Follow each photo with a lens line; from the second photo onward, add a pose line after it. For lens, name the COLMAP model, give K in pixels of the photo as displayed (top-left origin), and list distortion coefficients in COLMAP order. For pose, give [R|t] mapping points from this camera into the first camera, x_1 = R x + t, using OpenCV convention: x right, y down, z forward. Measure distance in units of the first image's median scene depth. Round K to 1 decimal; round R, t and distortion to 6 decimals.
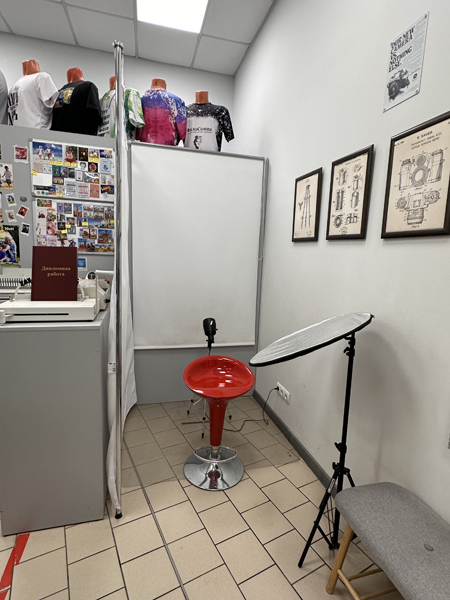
lens RADIAL K [[316.3, 0, 225.0], [0, 316.3, 300.0], [0, 0, 1]] dist [-0.001703, 0.000267]
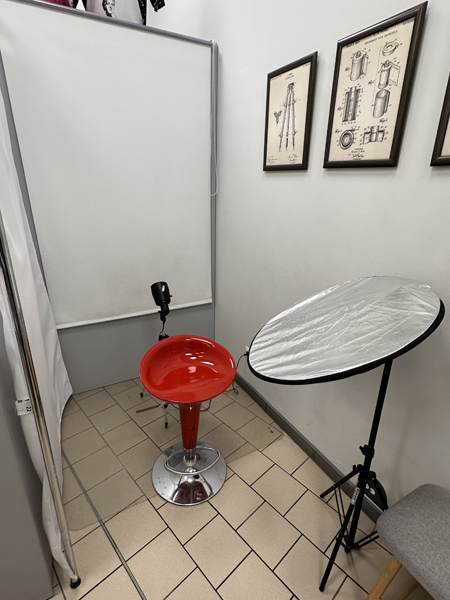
lens RADIAL K [[316.3, 0, 225.0], [0, 316.3, 300.0], [0, 0, 1]] dist [-0.001703, 0.000267]
pose [[0.971309, -0.105546, 0.213119, -0.075252], [0.058054, 0.974243, 0.217899, -0.065773], [-0.230628, -0.199275, 0.952418, 0.299989]]
